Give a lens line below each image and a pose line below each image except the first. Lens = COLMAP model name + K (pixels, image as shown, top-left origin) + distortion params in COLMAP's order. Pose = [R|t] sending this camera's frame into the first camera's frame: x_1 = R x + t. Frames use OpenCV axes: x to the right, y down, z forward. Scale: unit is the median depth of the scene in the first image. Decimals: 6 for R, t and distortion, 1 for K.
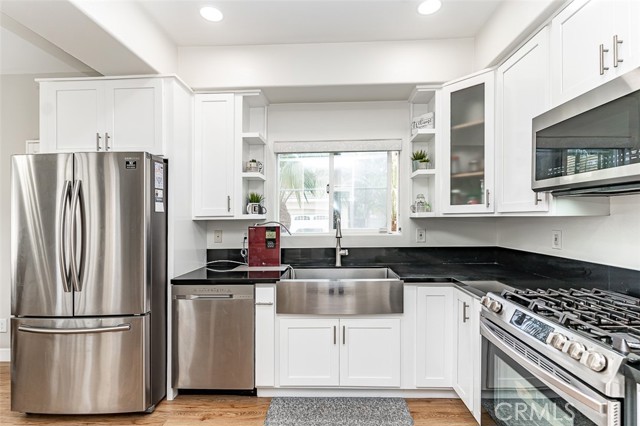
lens RADIAL K [[307.6, 0, 317.6], [0, 307.6, 220.1], [0, 0, 1]] dist [0.003197, -0.000609]
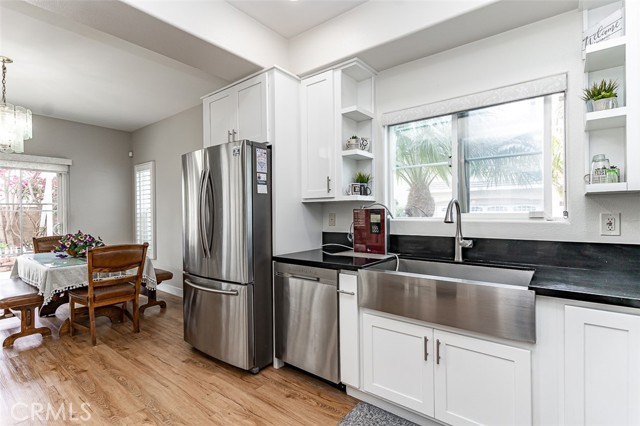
lens RADIAL K [[307.6, 0, 313.8], [0, 307.6, 211.0], [0, 0, 1]] dist [0.003197, -0.000609]
pose [[0.804710, 0.002402, -0.593663, 0.268200], [-0.005671, 0.999977, -0.003641, 0.035806], [0.593641, 0.006297, 0.804705, 0.209019]]
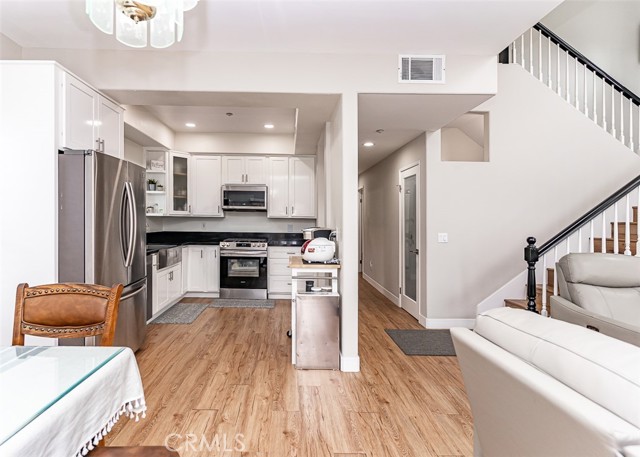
lens RADIAL K [[336.1, 0, 298.6], [0, 336.1, 223.9], [0, 0, 1]] dist [0.004705, -0.000262]
pose [[-0.065089, 0.001868, 0.997878, -1.911519], [-0.004431, 0.999988, -0.002161, 0.042493], [-0.997870, -0.004562, -0.065080, 0.312236]]
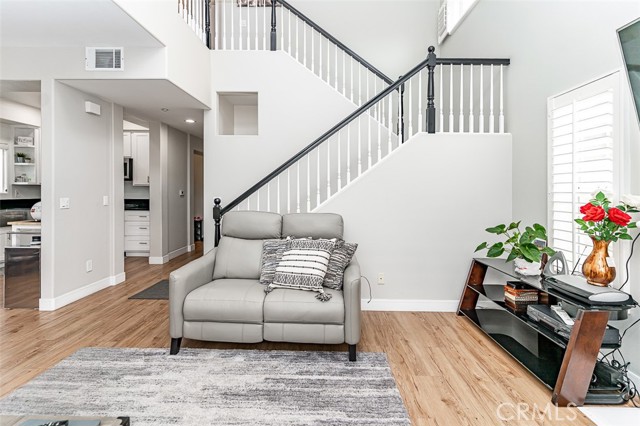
lens RADIAL K [[307.6, 0, 320.4], [0, 307.6, 192.8], [0, 0, 1]] dist [0.003197, -0.000609]
pose [[-0.042560, 0.005782, 0.999077, -2.102799], [0.000513, 0.999983, -0.005766, 0.068760], [-0.999094, 0.000267, -0.042563, -1.074602]]
